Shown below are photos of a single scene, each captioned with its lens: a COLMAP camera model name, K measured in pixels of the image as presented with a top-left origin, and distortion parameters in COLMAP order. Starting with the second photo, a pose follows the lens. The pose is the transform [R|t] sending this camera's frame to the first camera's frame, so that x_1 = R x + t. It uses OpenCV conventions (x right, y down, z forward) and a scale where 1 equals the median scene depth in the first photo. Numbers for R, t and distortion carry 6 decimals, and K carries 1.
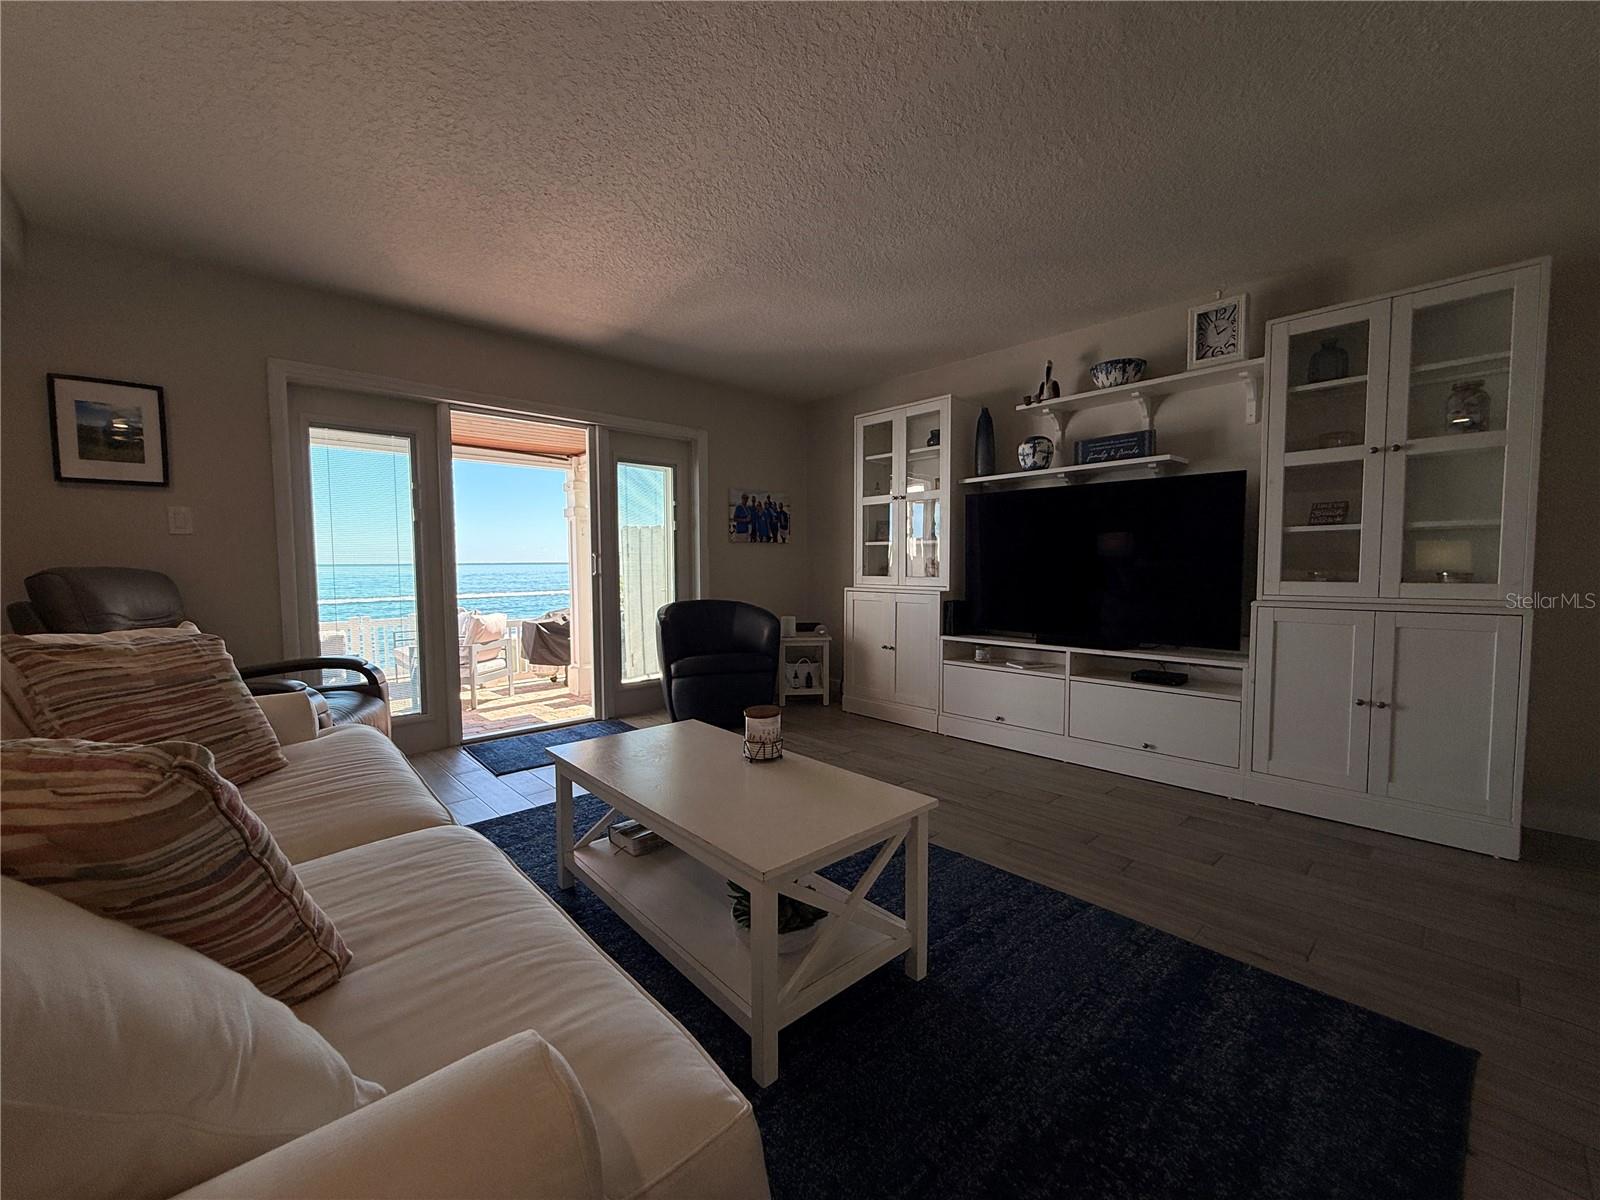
lens RADIAL K [[637.0, 0, 798.0], [0, 637.0, 599.8], [0, 0, 1]] dist [-0.001070, -0.000090]
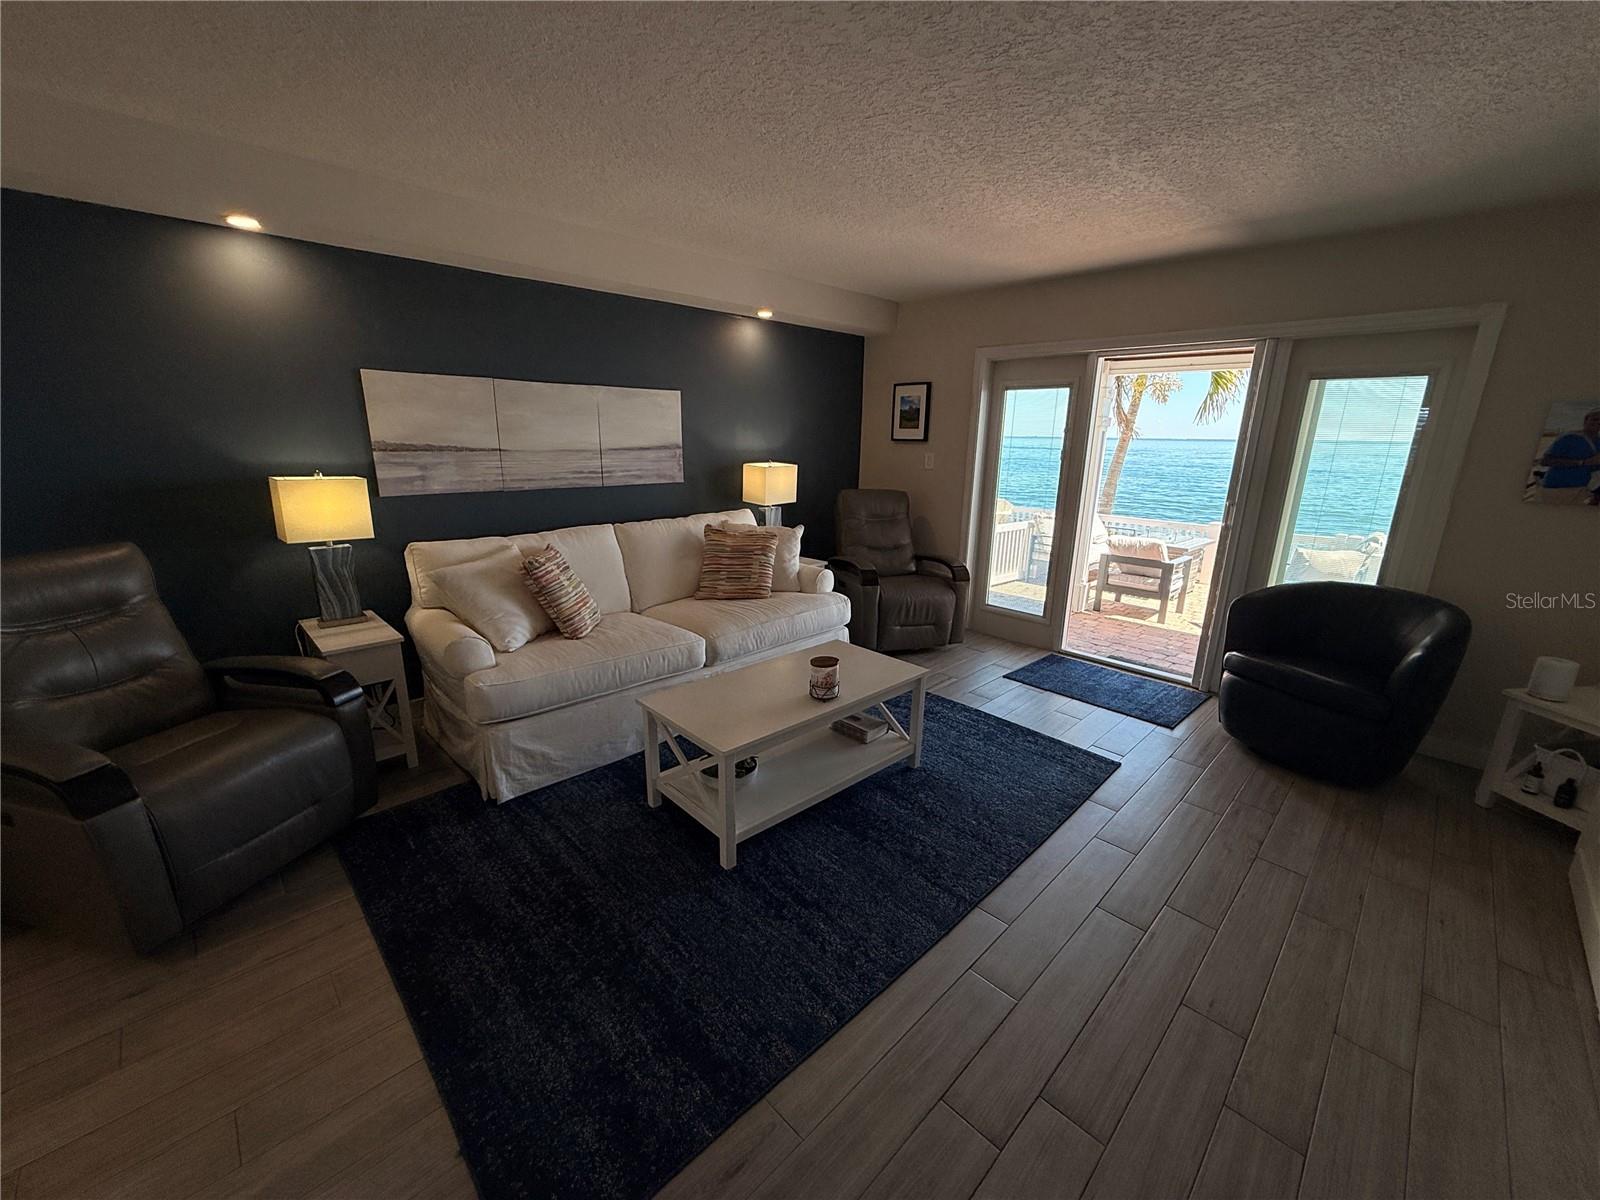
lens RADIAL K [[637.0, 0, 795.4], [0, 637.0, 600.9], [0, 0, 1]] dist [-0.001070, -0.000090]
pose [[0.018307, 0.262431, -0.964777, 0.587920], [-0.075222, 0.962565, 0.260402, -0.138453], [0.996999, 0.067805, 0.037363, 0.458224]]
